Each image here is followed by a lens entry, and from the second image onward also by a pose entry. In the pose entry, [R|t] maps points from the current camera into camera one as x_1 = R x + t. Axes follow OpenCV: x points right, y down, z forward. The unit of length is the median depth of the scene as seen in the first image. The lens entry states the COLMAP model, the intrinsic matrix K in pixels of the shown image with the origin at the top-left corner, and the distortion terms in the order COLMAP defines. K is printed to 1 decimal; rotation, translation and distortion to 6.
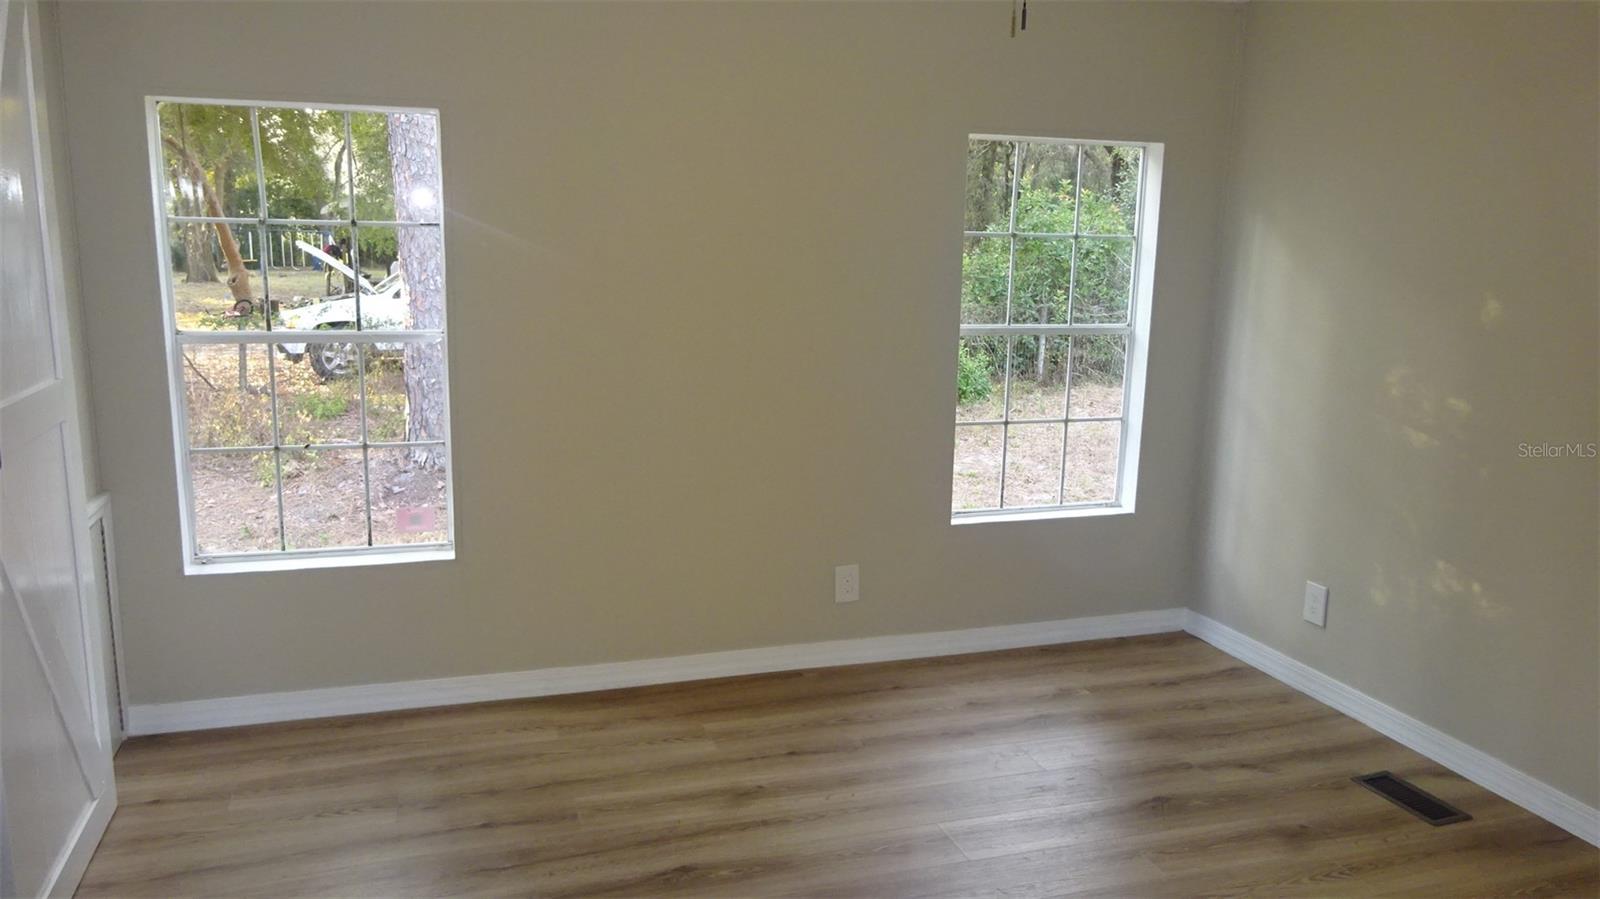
lens RADIAL K [[1187.5, 0, 804.7], [0, 1187.5, 450.1], [0, 0, 1]] dist [0.000029, 0.019801]
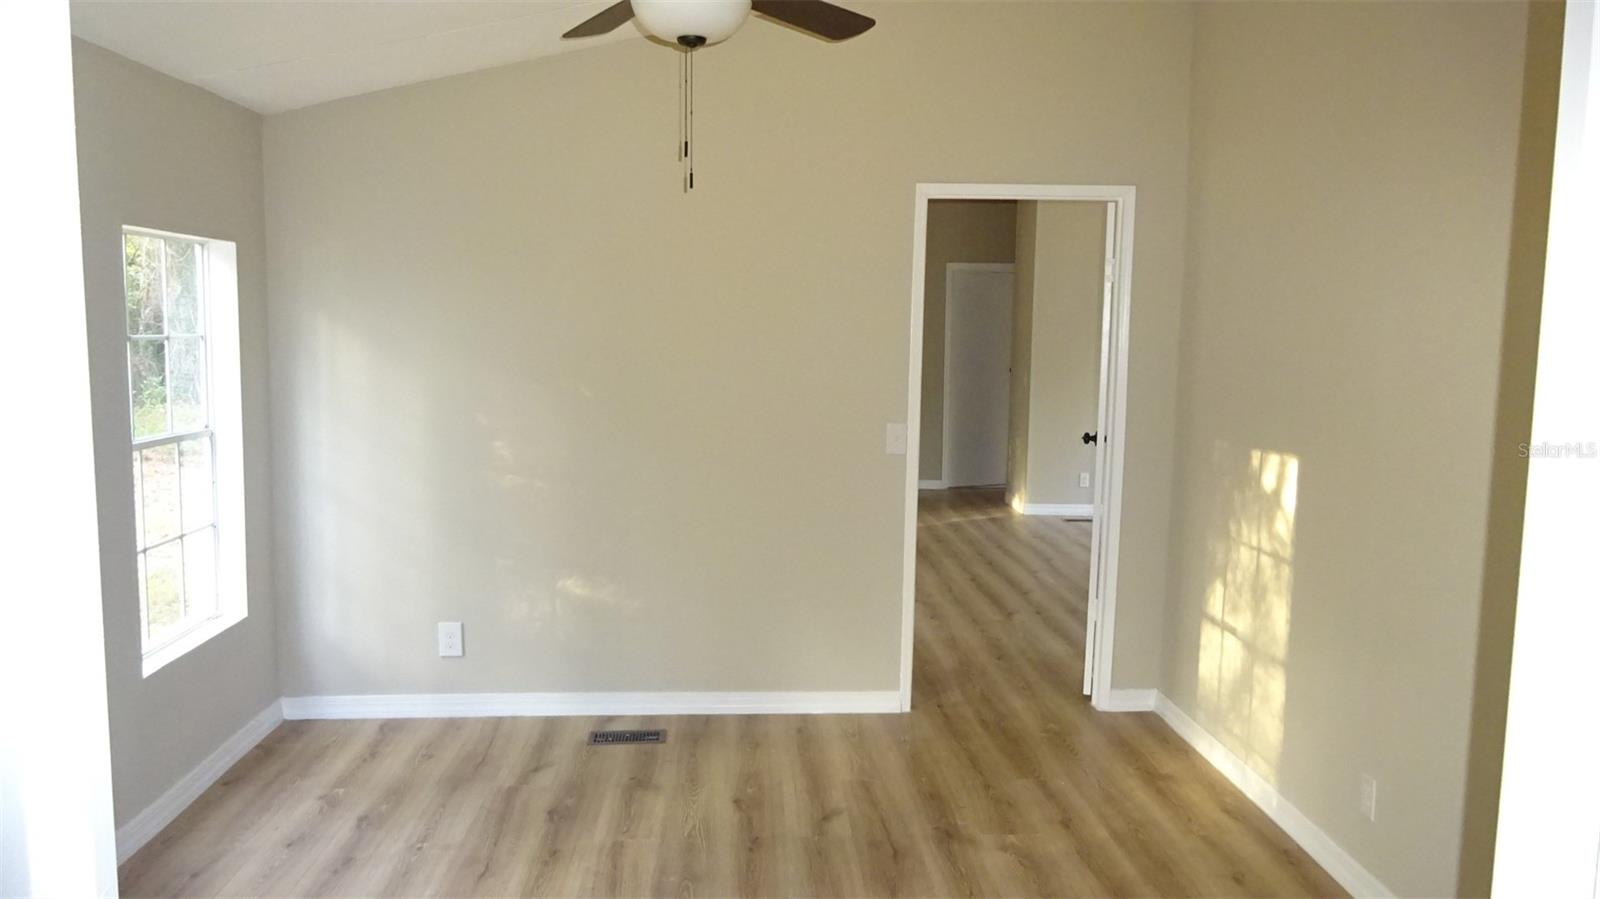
lens RADIAL K [[1187.5, 0, 801.0], [0, 1187.5, 448.4], [0, 0, 1]] dist [0.000029, 0.019801]
pose [[0.255925, -0.118769, 0.959373, -0.594989], [0.175794, 0.981594, 0.074625, -0.085273], [-0.950578, 0.149554, 0.272093, 0.322083]]
